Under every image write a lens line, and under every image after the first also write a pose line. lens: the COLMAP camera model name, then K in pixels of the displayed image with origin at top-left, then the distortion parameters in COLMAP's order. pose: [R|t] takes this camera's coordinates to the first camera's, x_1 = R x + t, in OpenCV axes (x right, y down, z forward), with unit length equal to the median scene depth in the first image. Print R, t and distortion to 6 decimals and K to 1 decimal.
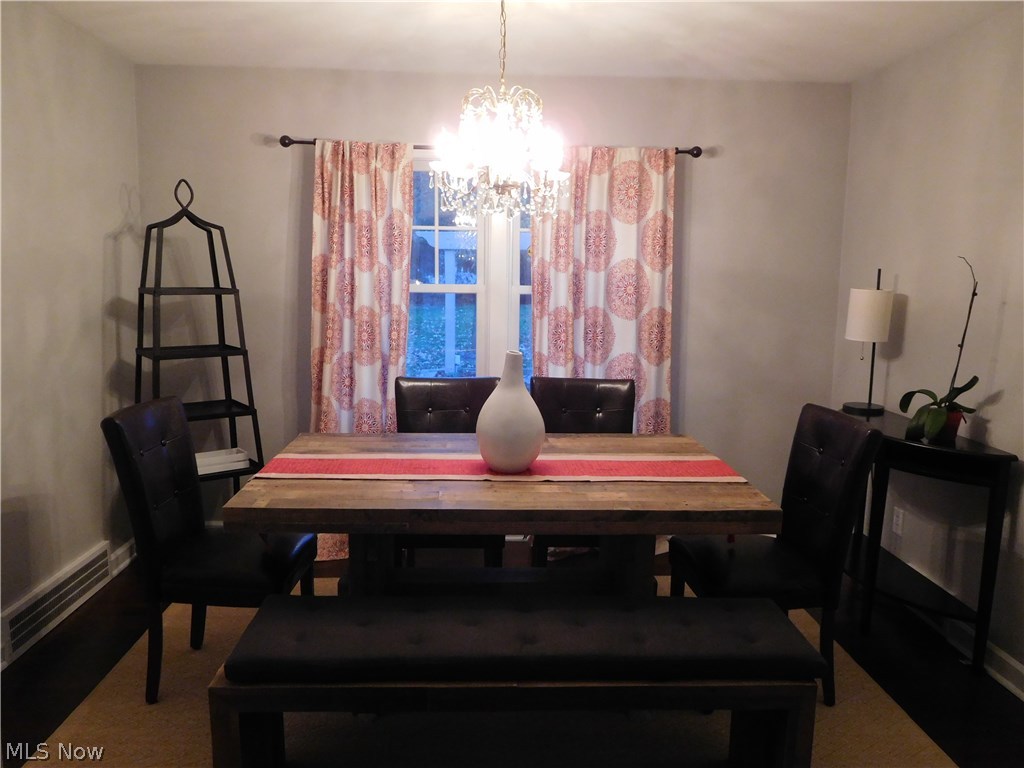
lens RADIAL K [[761.4, 0, 512.4], [0, 761.4, 386.0], [0, 0, 1]] dist [-0.025552, 0.009725]
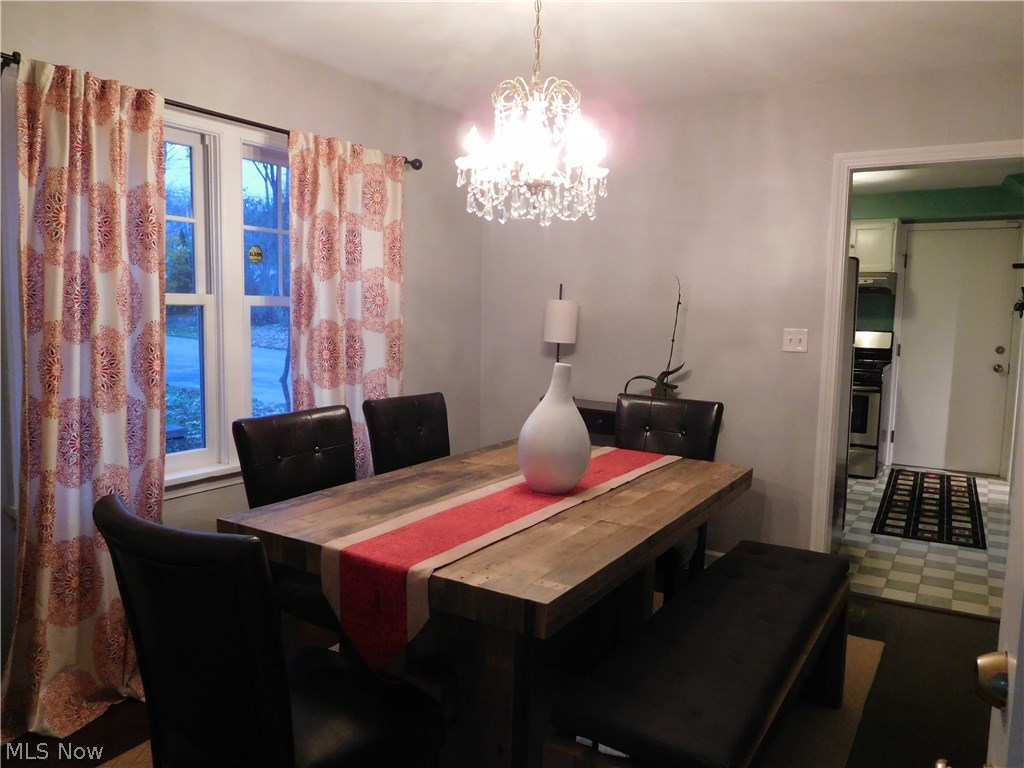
lens RADIAL K [[747.5, 0, 512.6], [0, 747.5, 388.6], [0, 0, 1]] dist [-0.005765, -0.029806]
pose [[0.579302, -0.092478, 0.809850, -0.537067], [0.105972, 0.993656, 0.037663, -0.037823], [-0.808195, 0.064004, 0.585427, 0.349353]]
